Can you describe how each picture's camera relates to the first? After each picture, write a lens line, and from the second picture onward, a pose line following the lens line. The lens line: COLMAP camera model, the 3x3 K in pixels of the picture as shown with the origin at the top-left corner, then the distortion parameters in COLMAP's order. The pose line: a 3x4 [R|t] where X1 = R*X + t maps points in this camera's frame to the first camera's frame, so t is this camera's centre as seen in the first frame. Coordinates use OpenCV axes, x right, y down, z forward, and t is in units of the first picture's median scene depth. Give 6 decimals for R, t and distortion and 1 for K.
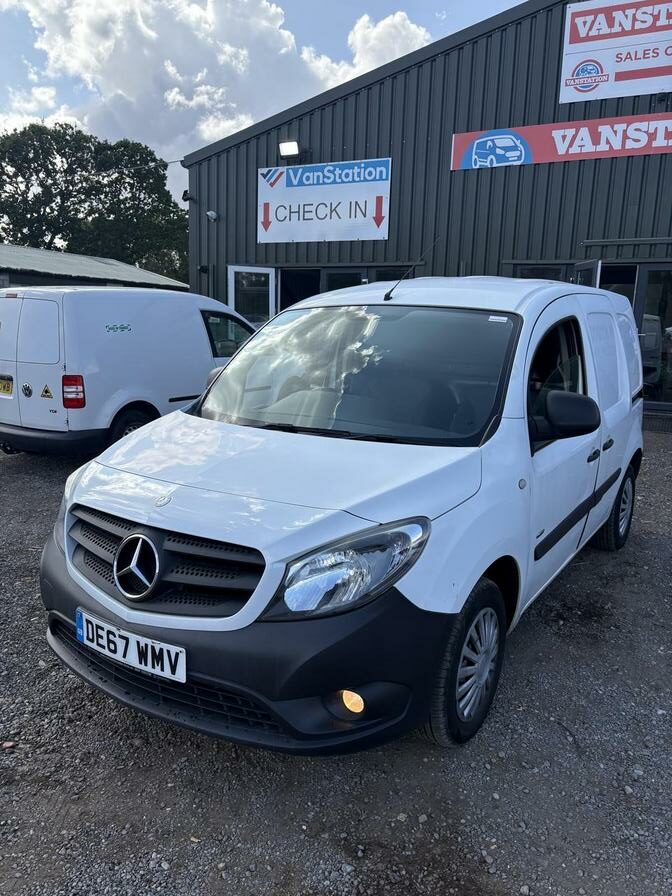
lens RADIAL K [[692.9, 0, 339.7], [0, 692.9, 455.9], [0, 0, 1]] dist [0.056116, -0.060780]
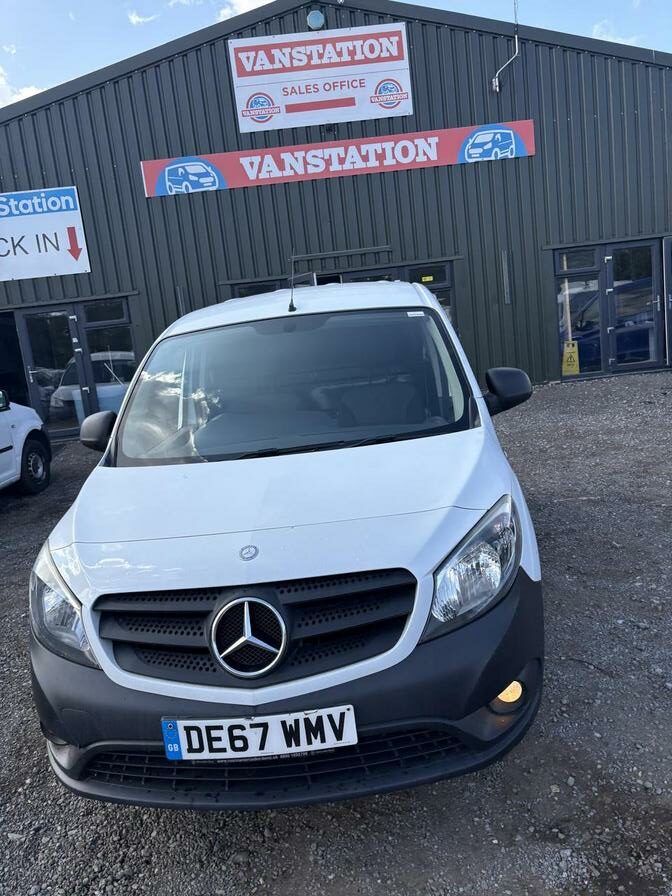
lens RADIAL K [[692.9, 0, 331.6], [0, 692.9, 448.9], [0, 0, 1]] dist [0.056116, -0.060780]
pose [[0.855422, -0.203823, 0.476139, -0.173039], [0.229318, 0.973340, 0.004674, -0.012606], [-0.464398, 0.105190, 0.879357, 0.062508]]
